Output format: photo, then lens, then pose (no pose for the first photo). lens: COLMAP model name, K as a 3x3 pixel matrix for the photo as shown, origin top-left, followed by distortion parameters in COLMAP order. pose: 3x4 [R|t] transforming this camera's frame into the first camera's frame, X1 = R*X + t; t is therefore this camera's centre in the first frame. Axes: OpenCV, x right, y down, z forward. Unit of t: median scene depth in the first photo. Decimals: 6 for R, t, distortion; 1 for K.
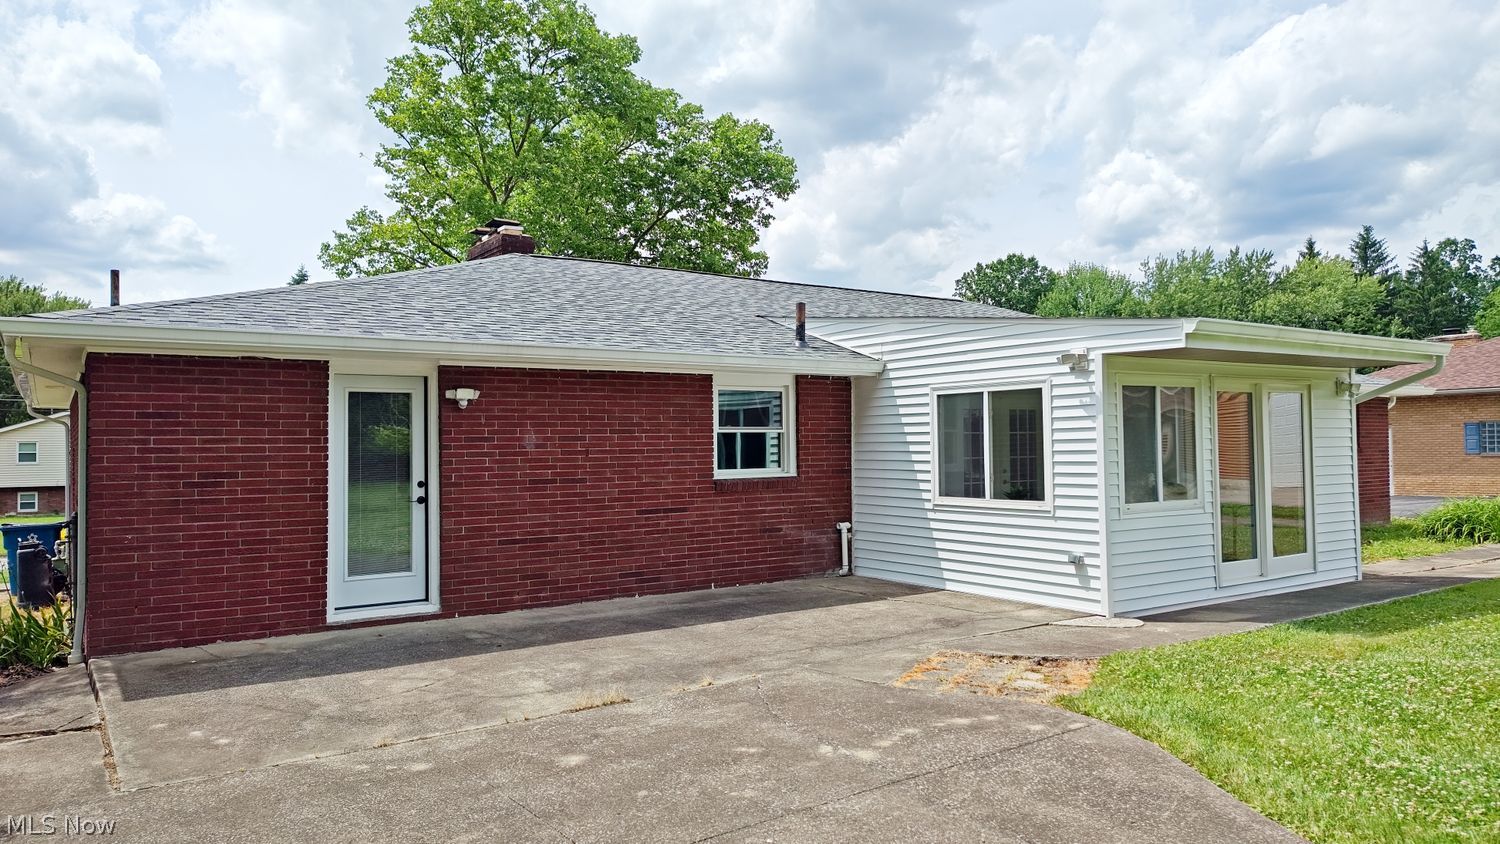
lens RADIAL K [[1104.3, 0, 750.0], [0, 1104.3, 422.0], [0, 0, 1]] dist [0.005075, 0.003235]
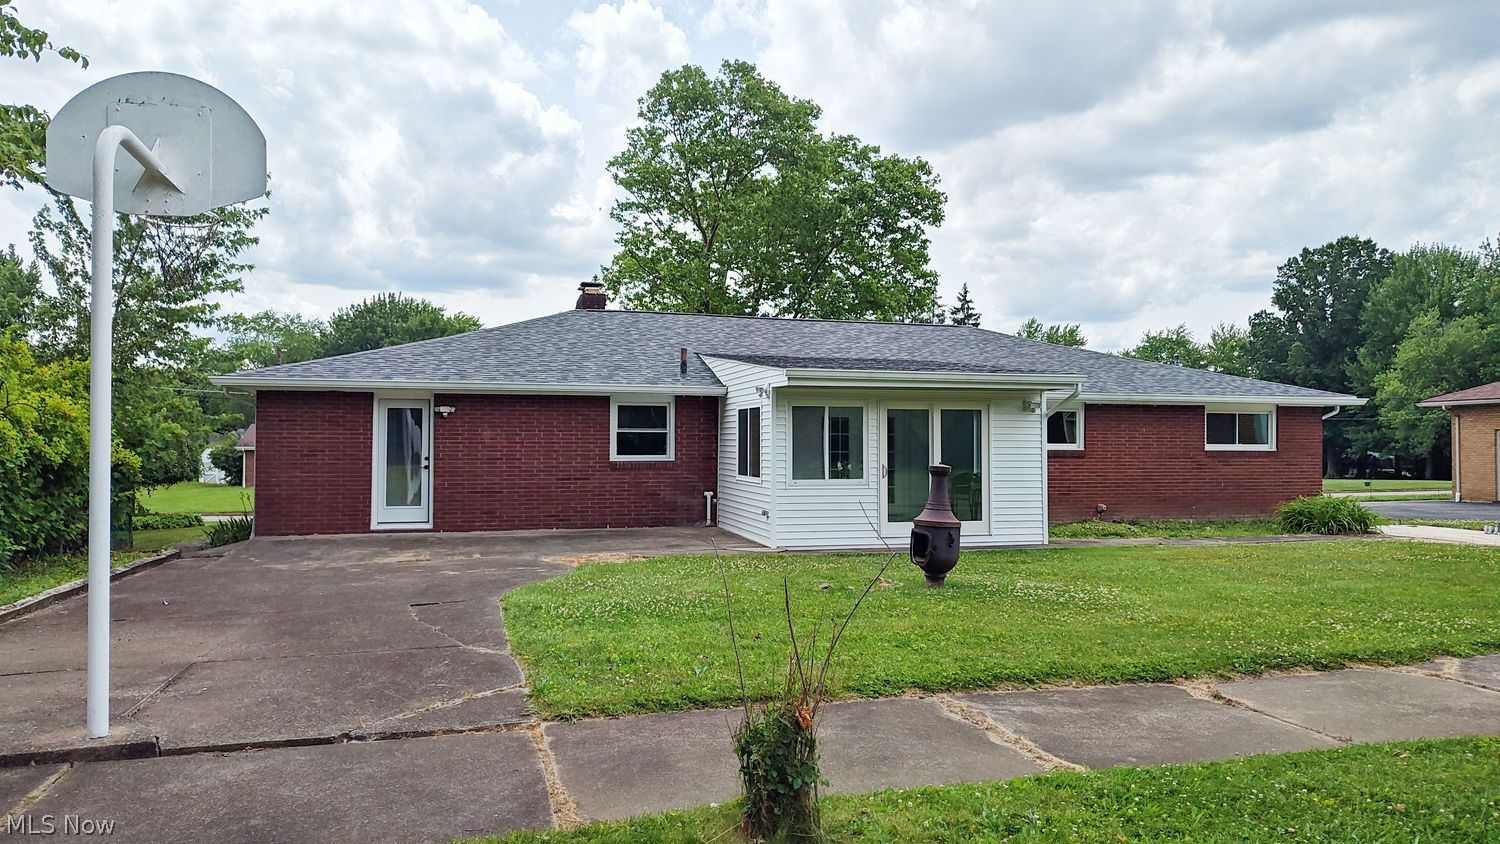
lens RADIAL K [[1104.3, 0, 750.0], [0, 1104.3, 422.0], [0, 0, 1]] dist [0.005075, 0.003235]
pose [[0.936261, 0.016143, -0.350933, 0.682418], [-0.011116, 0.999805, 0.016333, -0.031962], [0.351128, -0.011391, 0.936258, -0.419541]]
